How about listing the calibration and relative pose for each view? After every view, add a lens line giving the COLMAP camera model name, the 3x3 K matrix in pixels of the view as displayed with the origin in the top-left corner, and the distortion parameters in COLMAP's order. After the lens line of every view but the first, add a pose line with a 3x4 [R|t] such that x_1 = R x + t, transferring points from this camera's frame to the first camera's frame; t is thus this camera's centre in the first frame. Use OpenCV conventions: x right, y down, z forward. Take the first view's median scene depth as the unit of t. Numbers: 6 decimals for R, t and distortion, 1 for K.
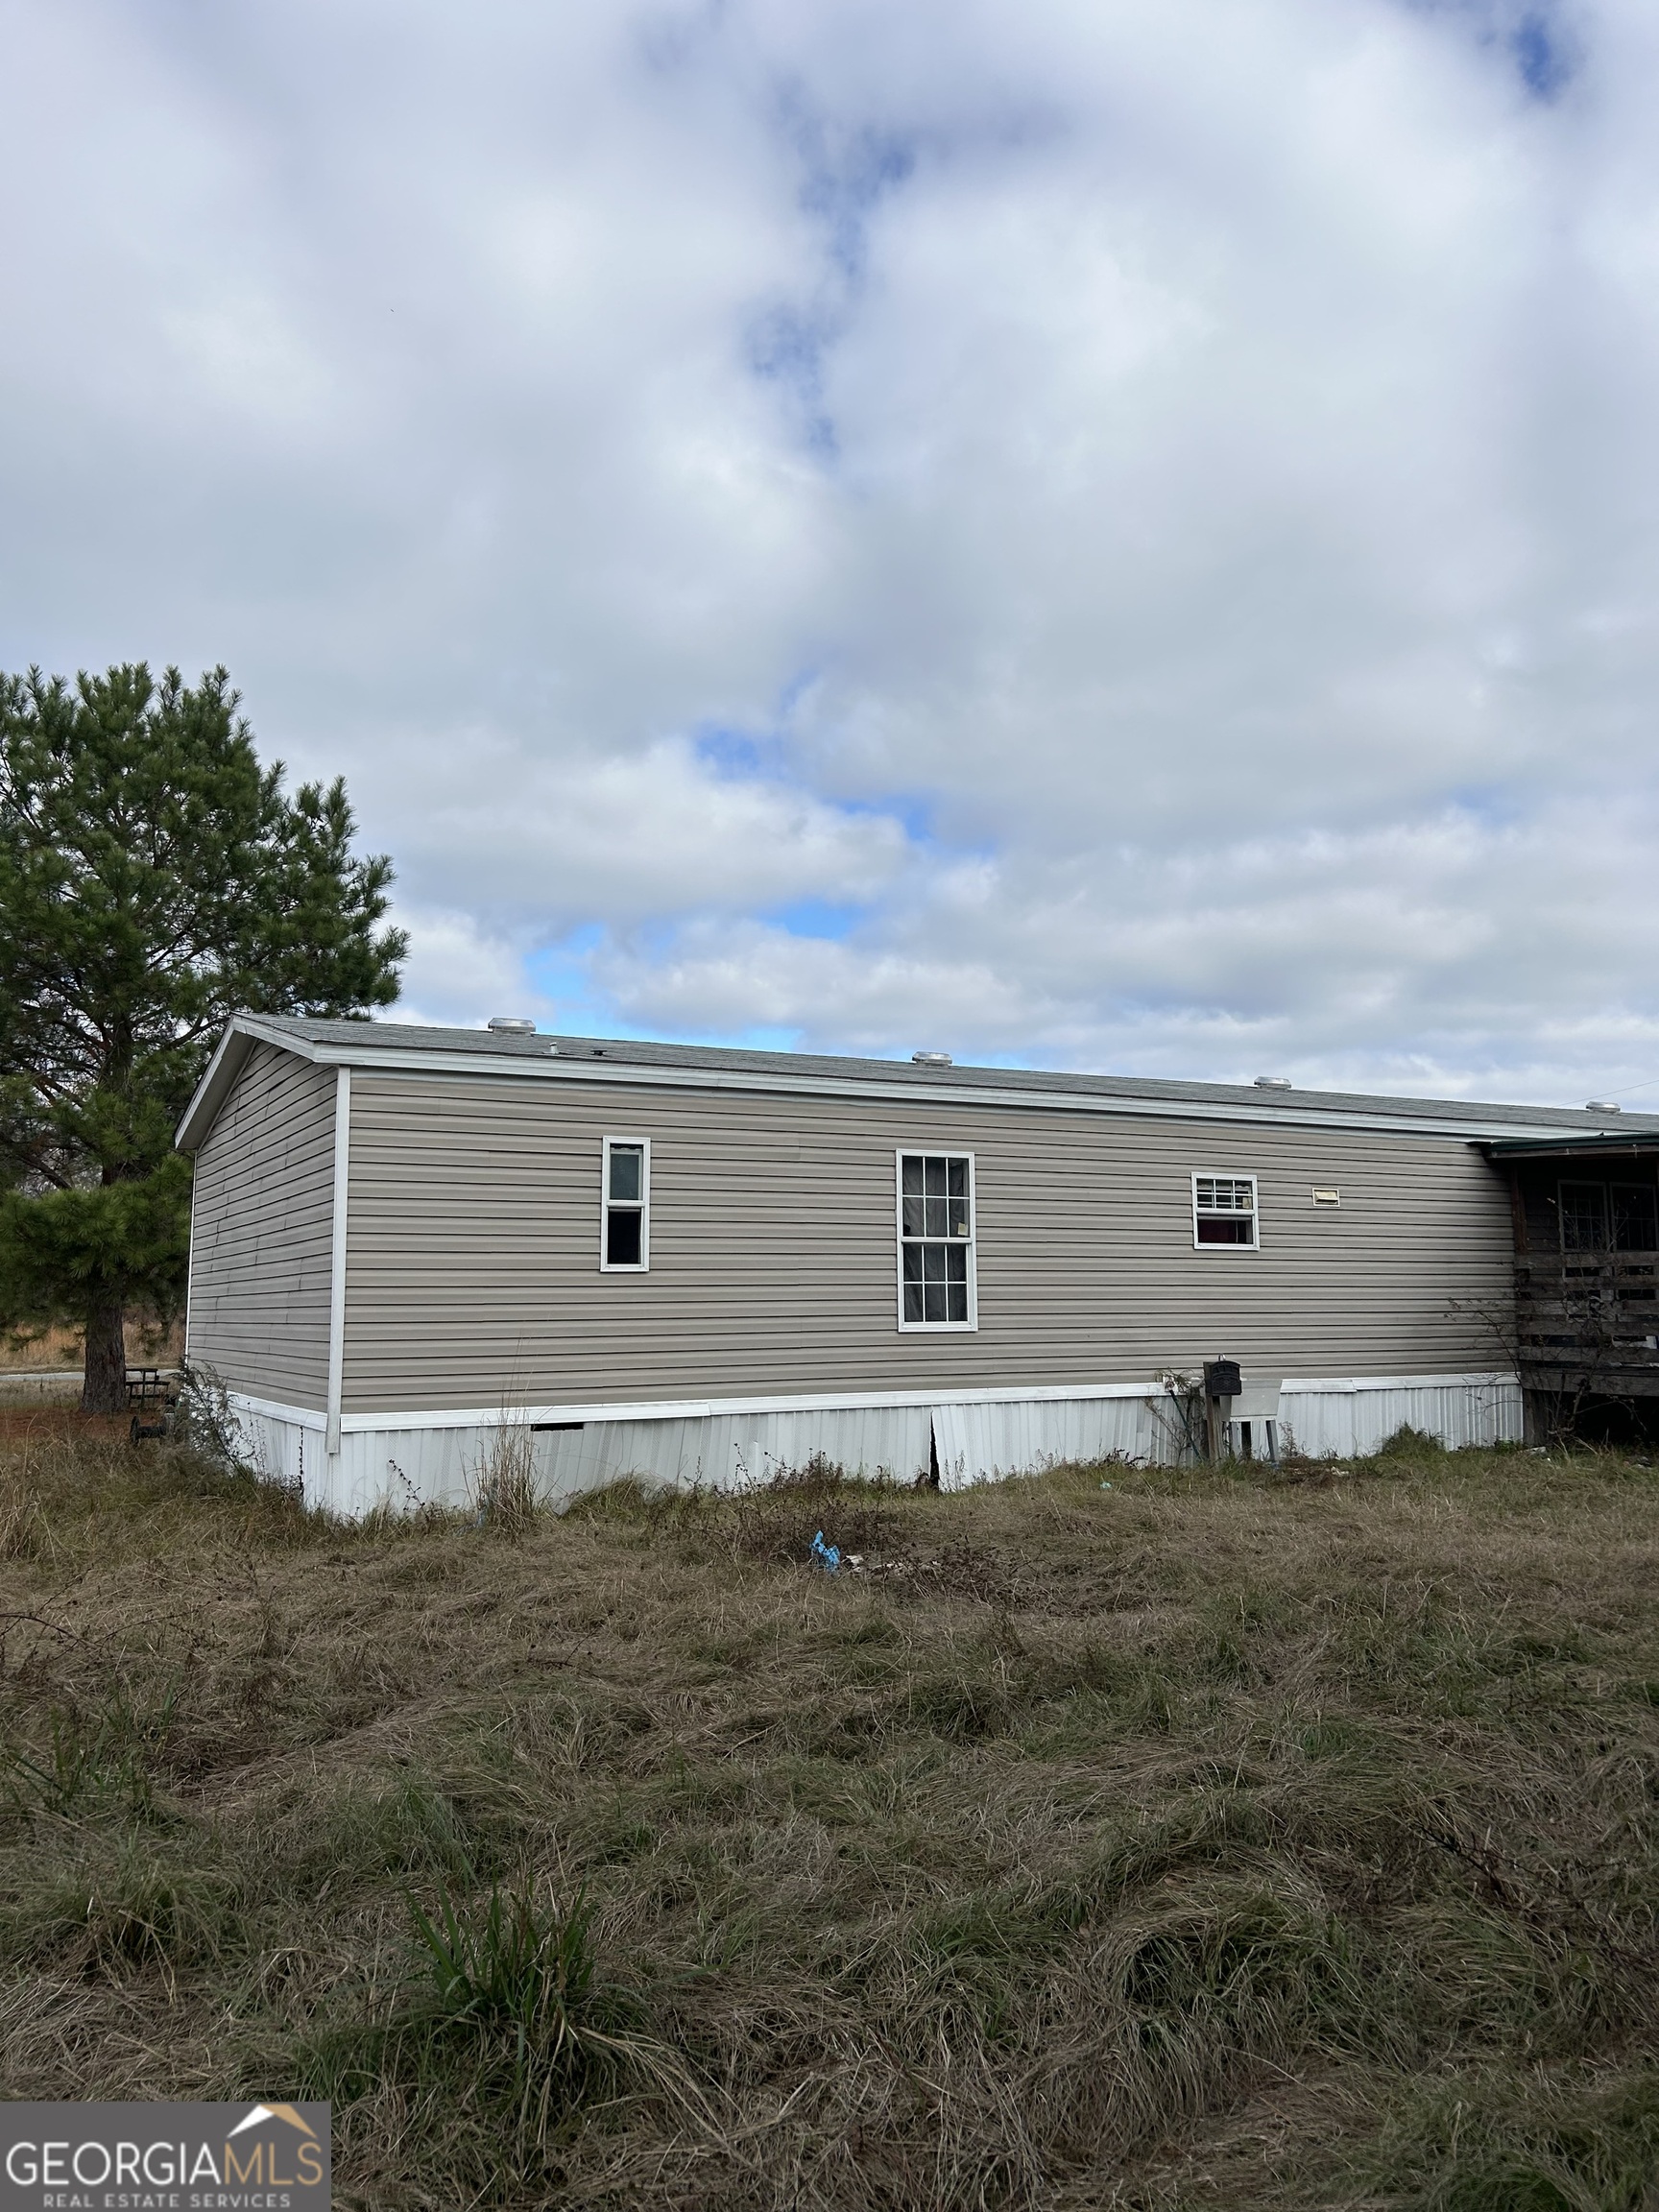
lens RADIAL K [[1653.8, 0, 842.5], [0, 1653.8, 1083.6], [0, 0, 1]] dist [0.047137, -0.047753]
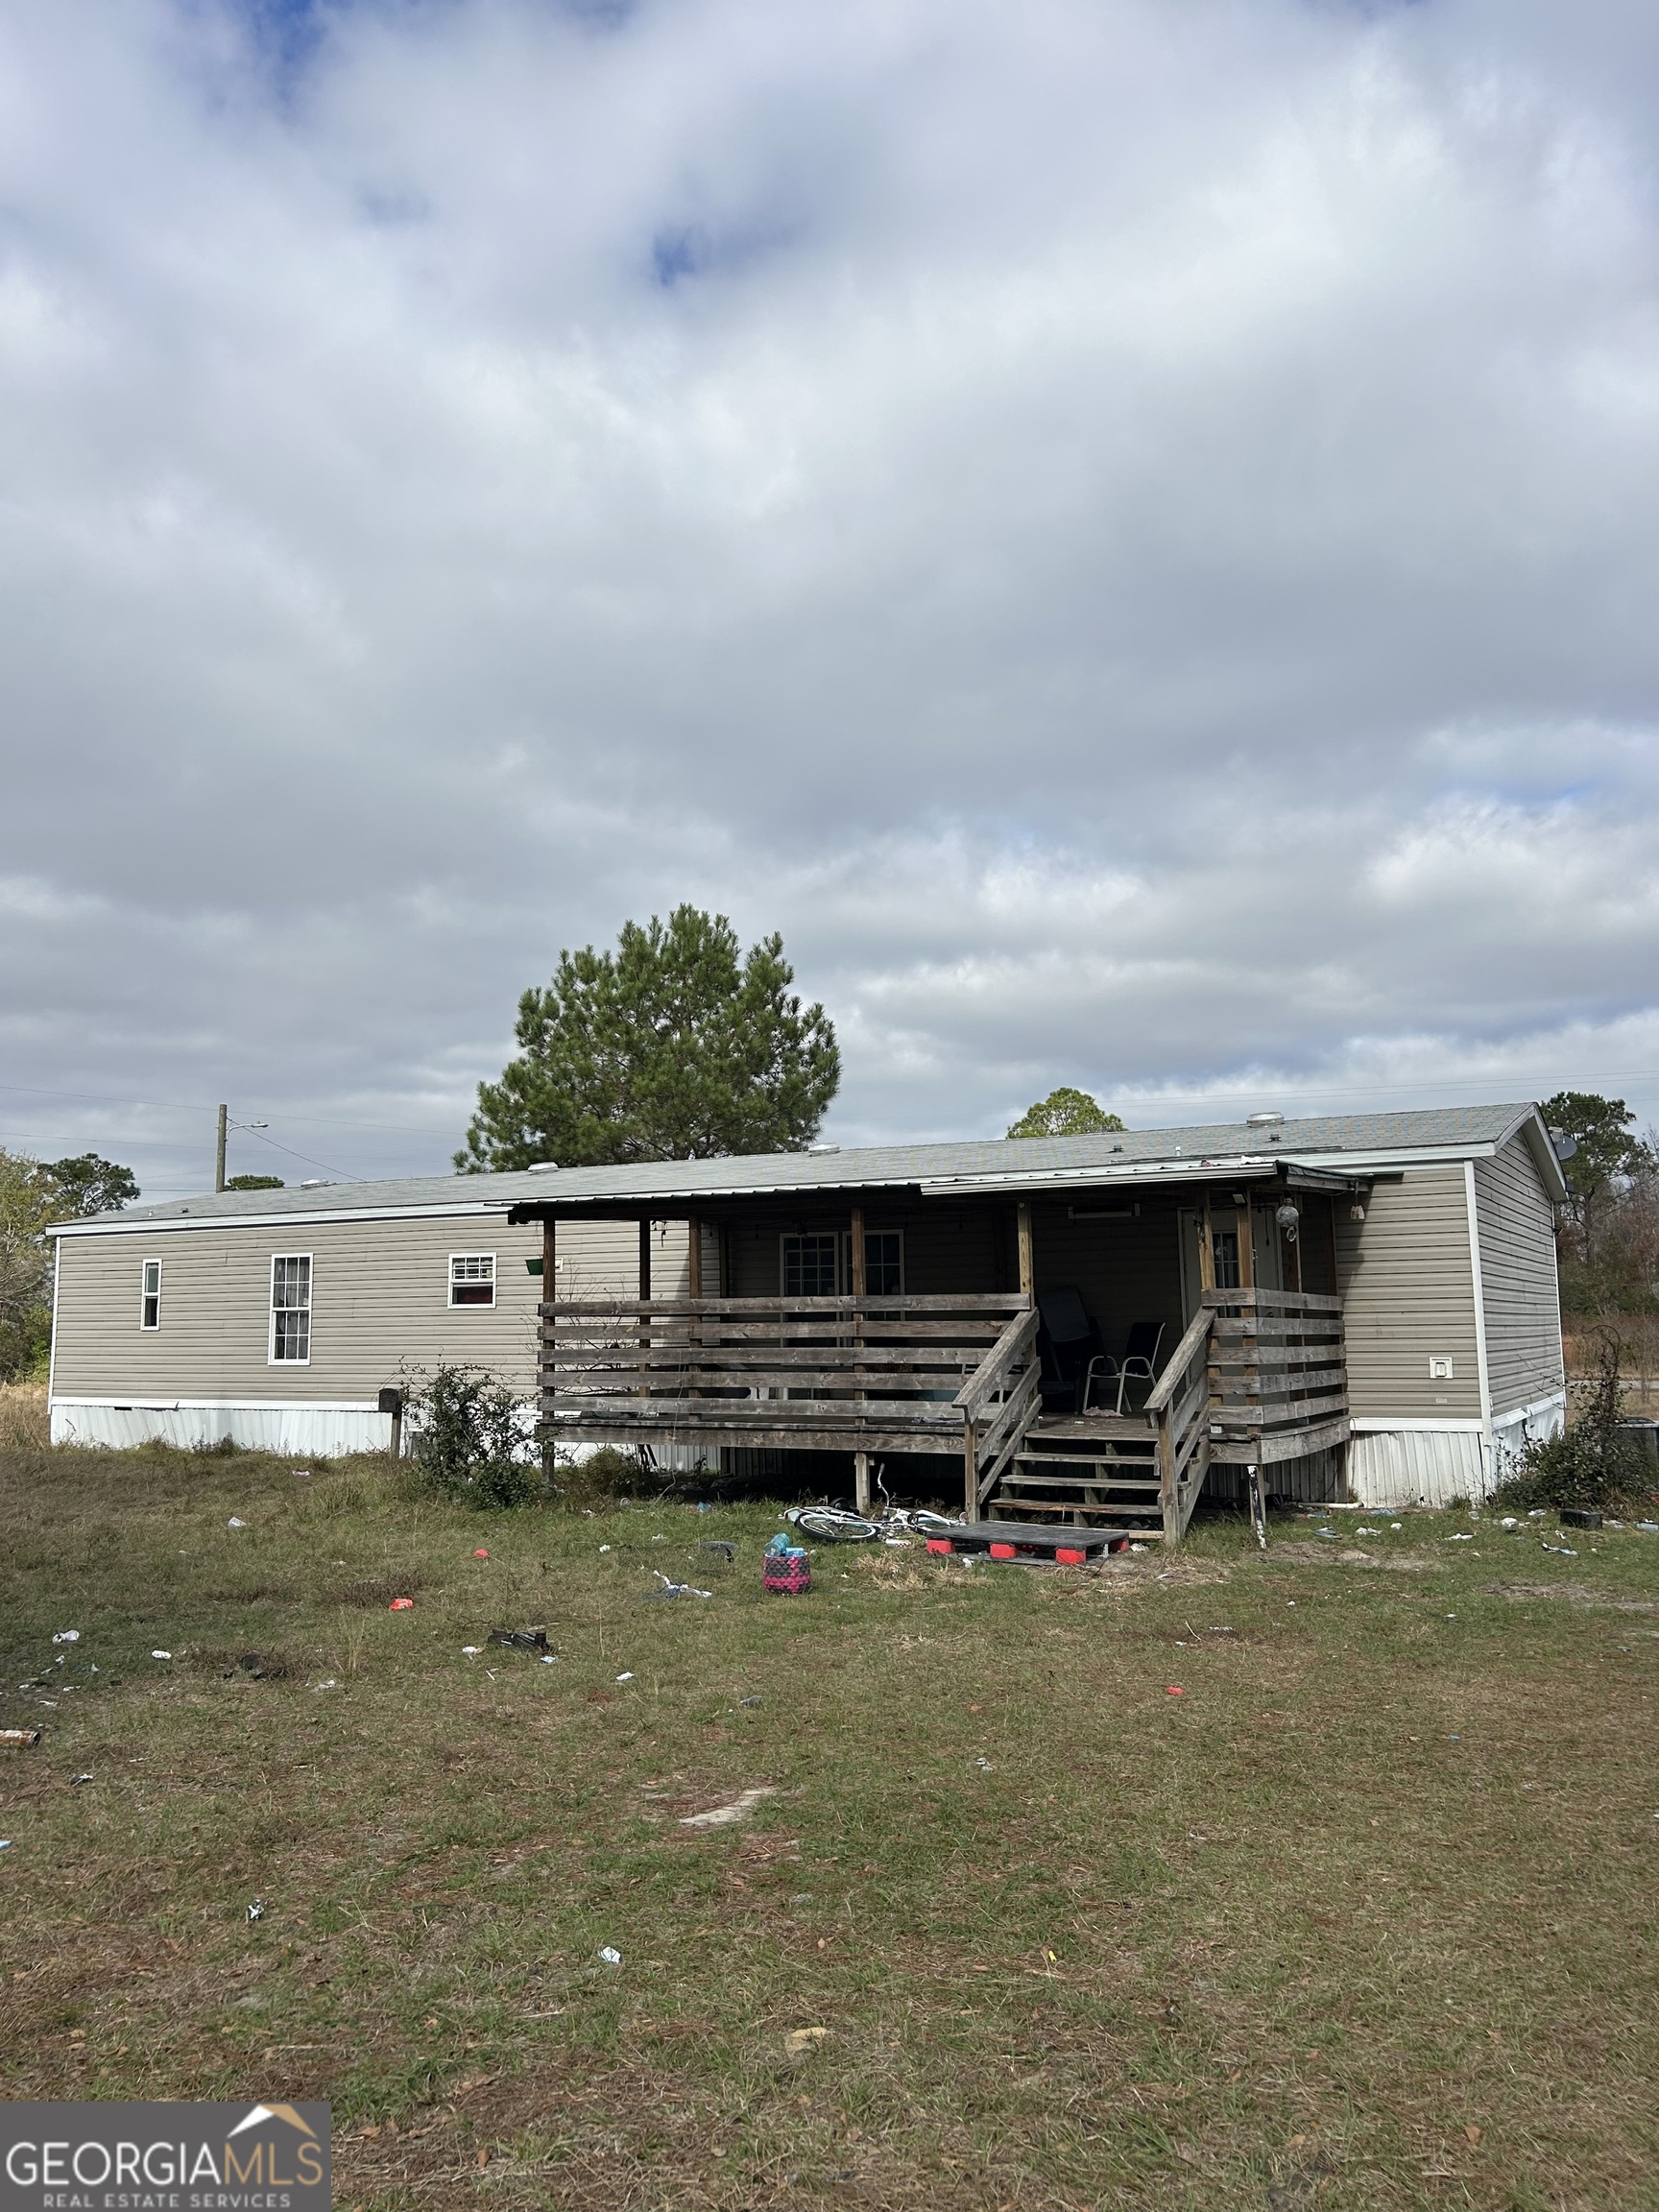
lens RADIAL K [[1653.8, 0, 825.2], [0, 1653.8, 1105.5], [0, 0, 1]] dist [0.047137, -0.047753]
pose [[0.507971, -0.114130, -0.853779, 1.913592], [0.112938, 0.991451, -0.065339, 0.068847], [0.853938, -0.063234, 0.516519, 0.680016]]
